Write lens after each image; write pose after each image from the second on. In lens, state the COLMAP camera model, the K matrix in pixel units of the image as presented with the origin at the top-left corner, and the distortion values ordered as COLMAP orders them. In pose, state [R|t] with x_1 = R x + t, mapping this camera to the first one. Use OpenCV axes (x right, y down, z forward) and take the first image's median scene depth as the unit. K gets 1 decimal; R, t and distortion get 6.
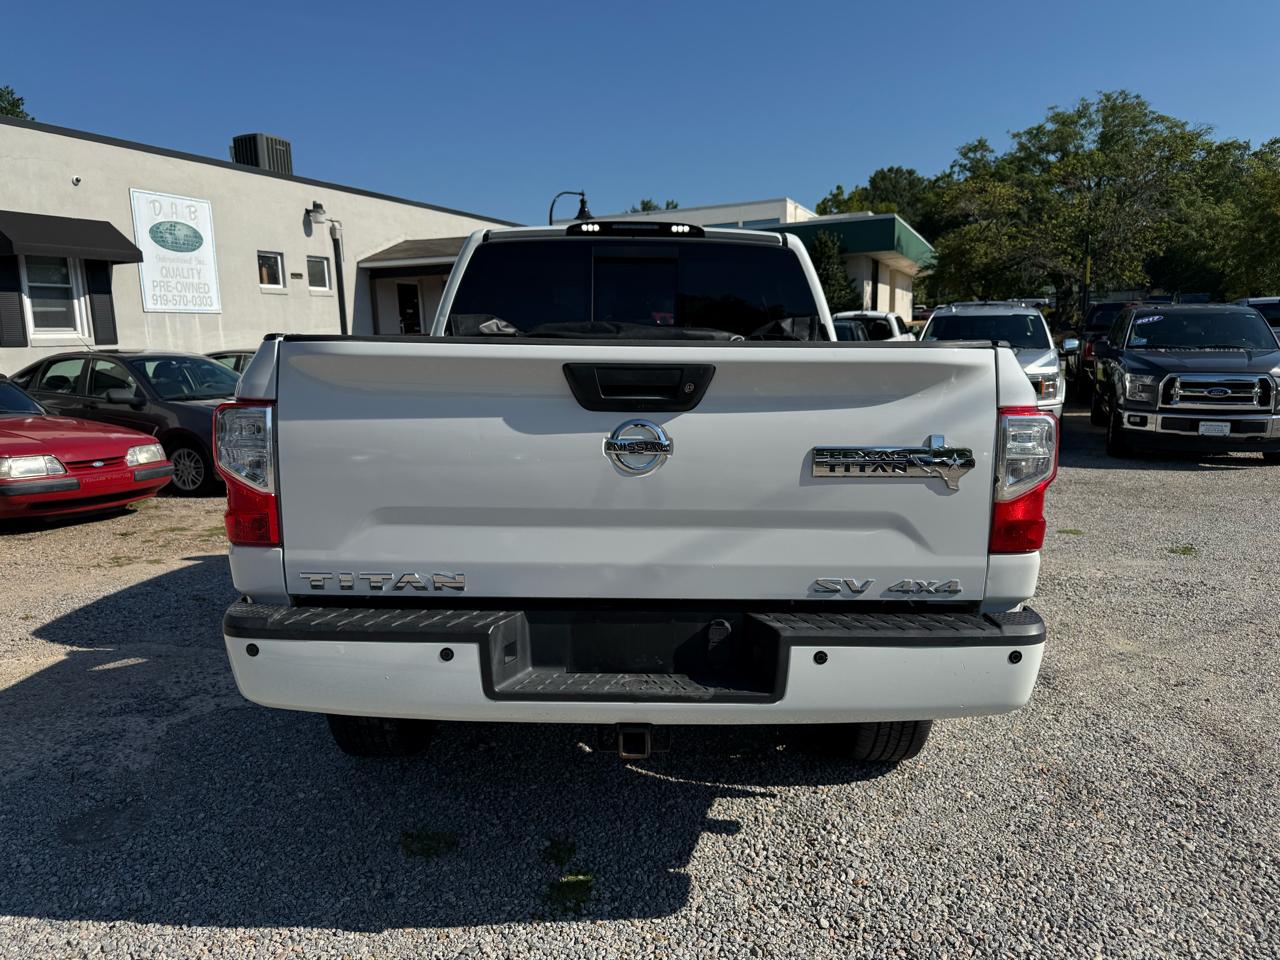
lens RADIAL K [[900.5, 0, 643.9], [0, 900.5, 486.1], [0, 0, 1]] dist [0.028767, -0.035630]
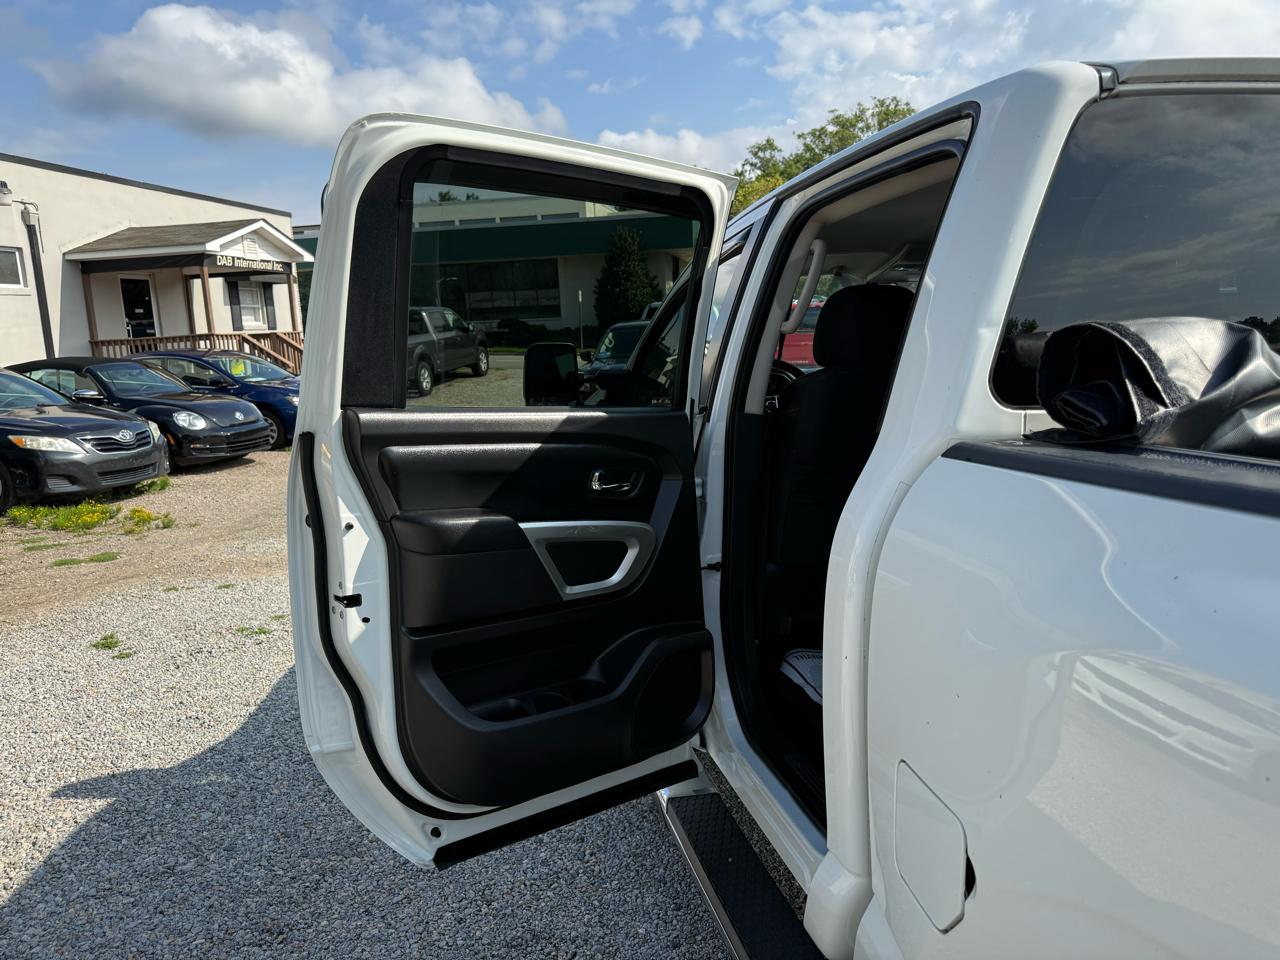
lens RADIAL K [[900.5, 0, 644.8], [0, 900.5, 491.4], [0, 0, 1]] dist [0.028767, -0.035630]
pose [[0.978028, -0.048670, 0.202714, 0.022802], [0.046722, 0.998804, 0.014386, -0.016684], [-0.203172, -0.004599, 0.979132, 0.076362]]
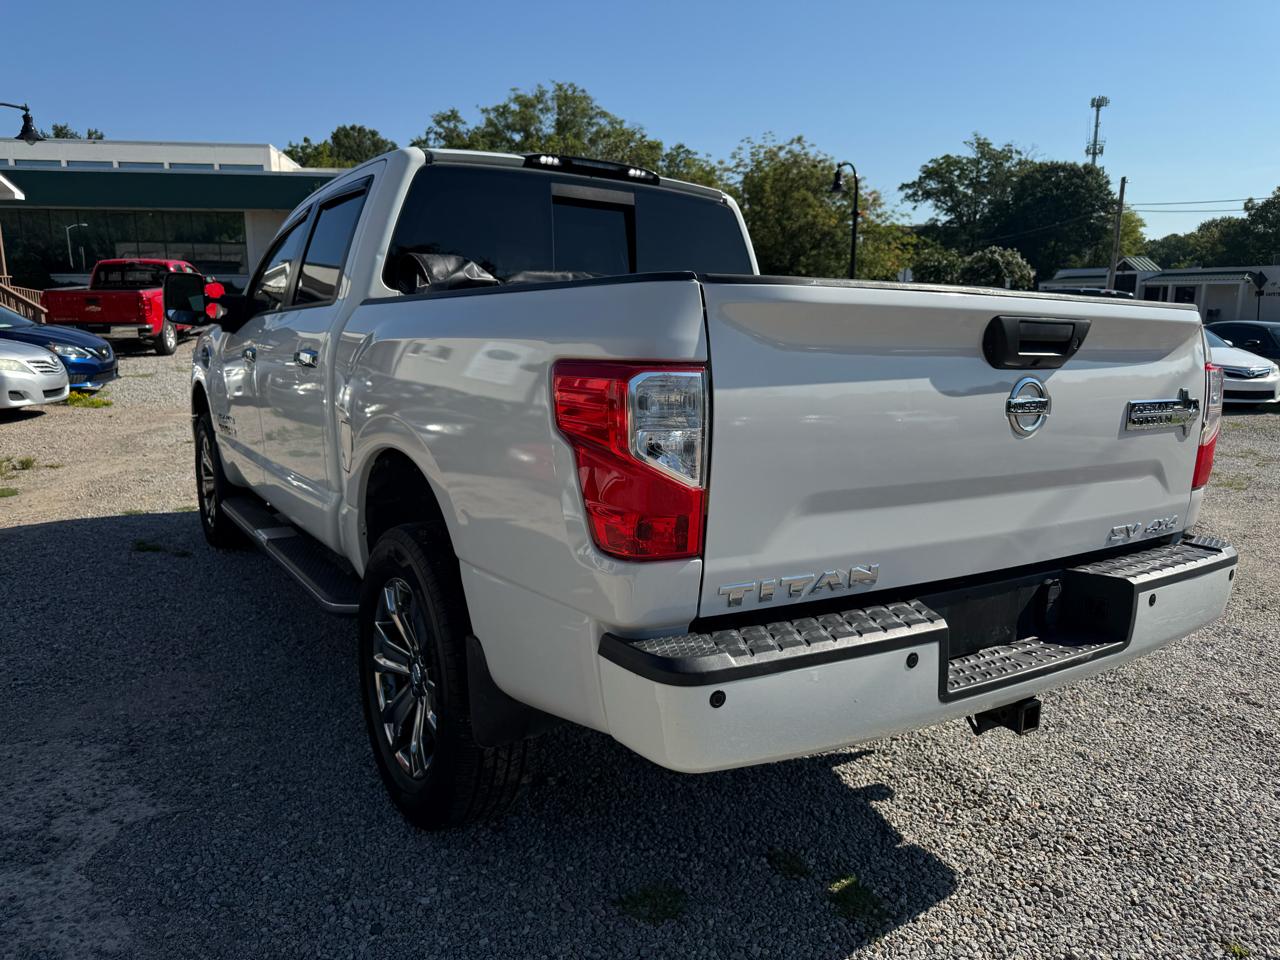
lens RADIAL K [[900.5, 0, 641.5], [0, 900.5, 478.8], [0, 0, 1]] dist [0.028767, -0.035630]
pose [[0.845119, -0.074173, 0.529407, -0.084993], [0.057752, 0.997199, 0.047520, -0.003670], [-0.531449, -0.009586, 0.847036, 0.040659]]
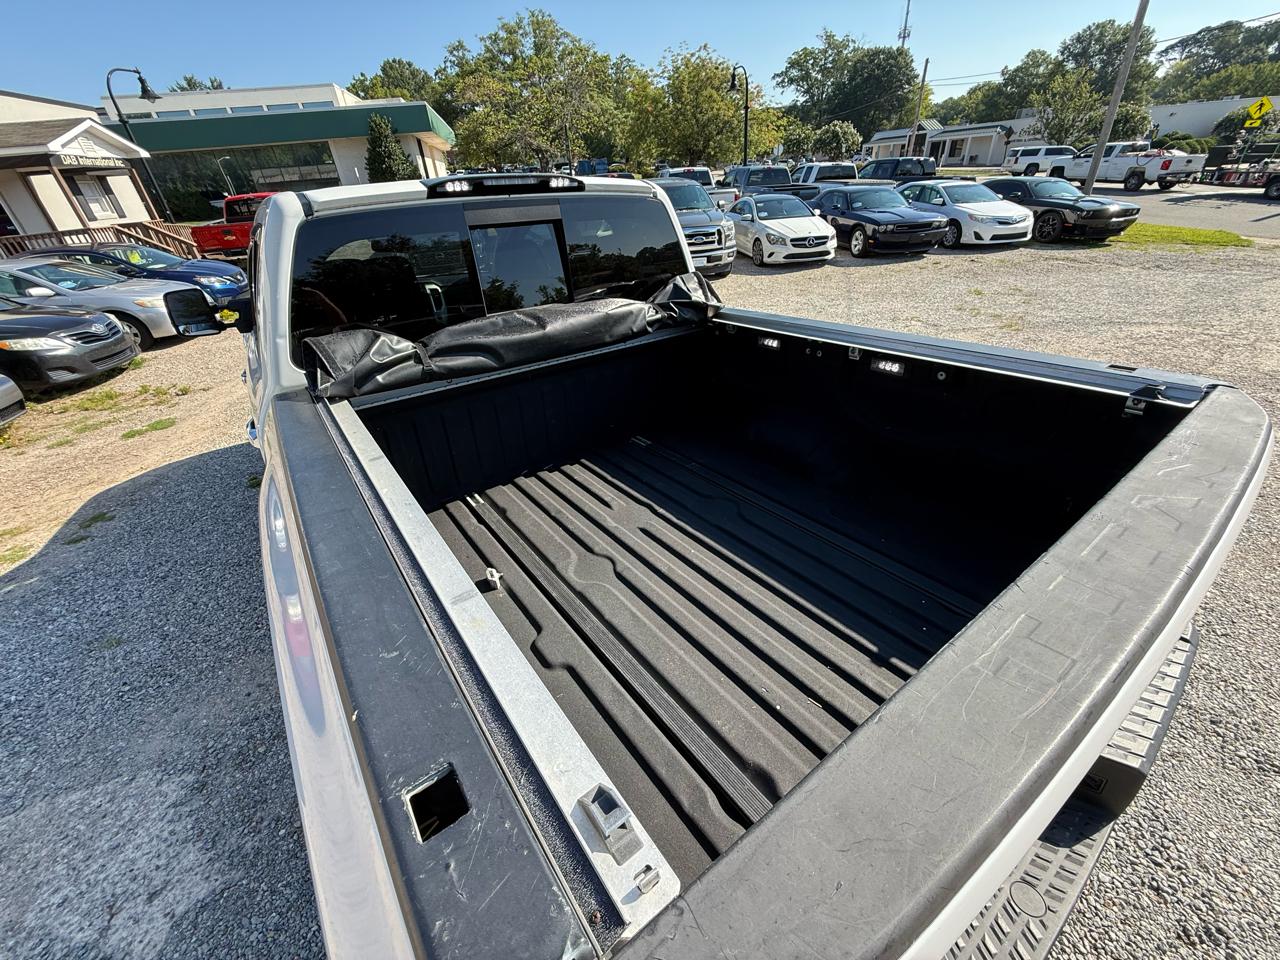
lens RADIAL K [[507.7, 0, 639.1], [0, 507.7, 478.3], [0, 0, 1]] dist [-0.001810, 0.000282]
pose [[0.815313, -0.324955, 0.479237, -0.040859], [0.140755, 0.914073, 0.380340, -0.036800], [-0.561651, -0.242641, 0.790995, 0.092841]]
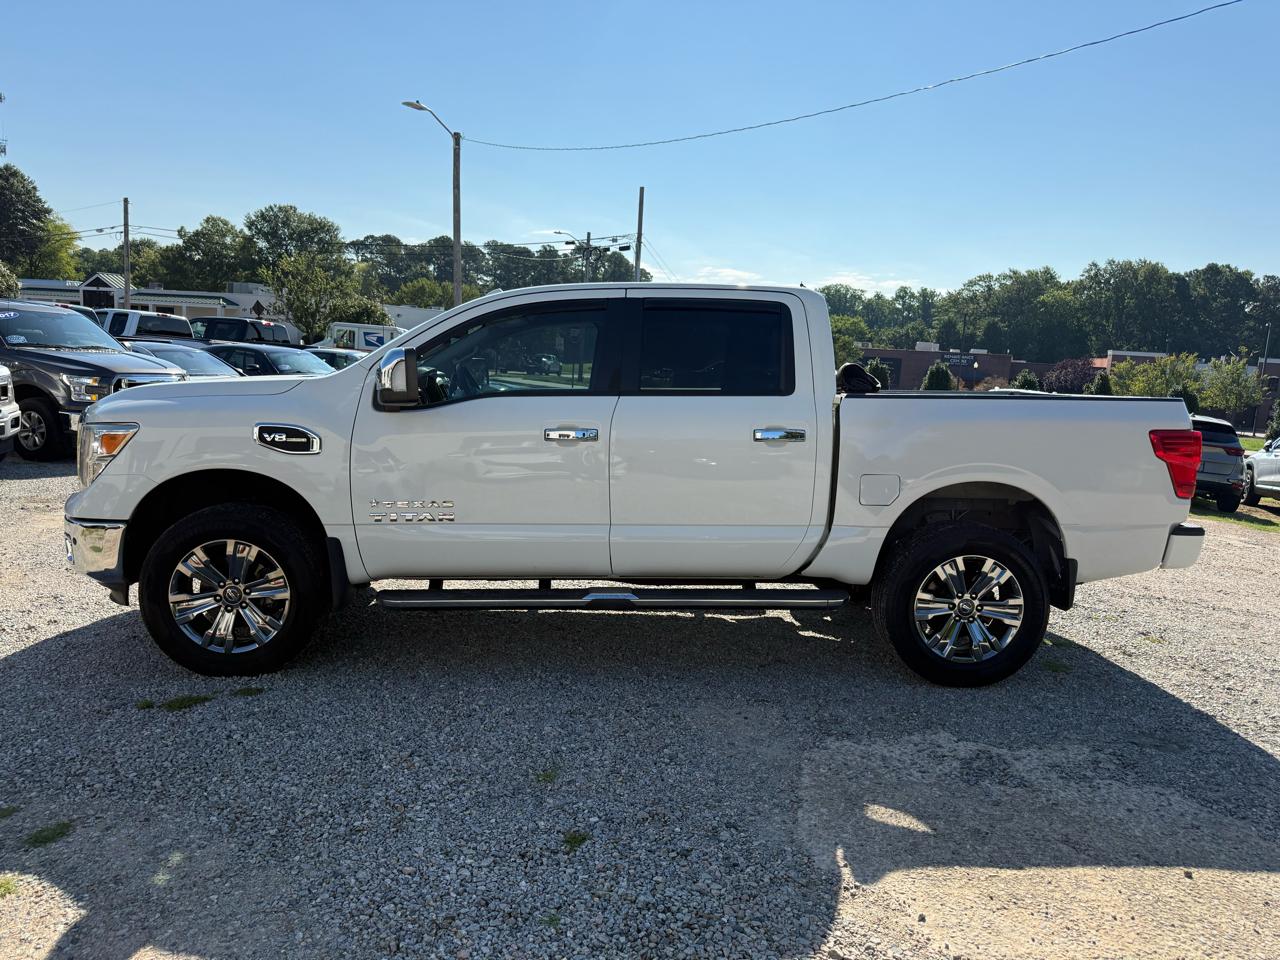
lens RADIAL K [[900.5, 0, 640.8], [0, 900.5, 469.3], [0, 0, 1]] dist [0.028767, -0.035630]
pose [[-0.054184, -0.112723, 0.992148, -0.255854], [0.107043, 0.987226, 0.118010, -0.039921], [-0.992777, 0.112597, -0.041426, 0.242678]]
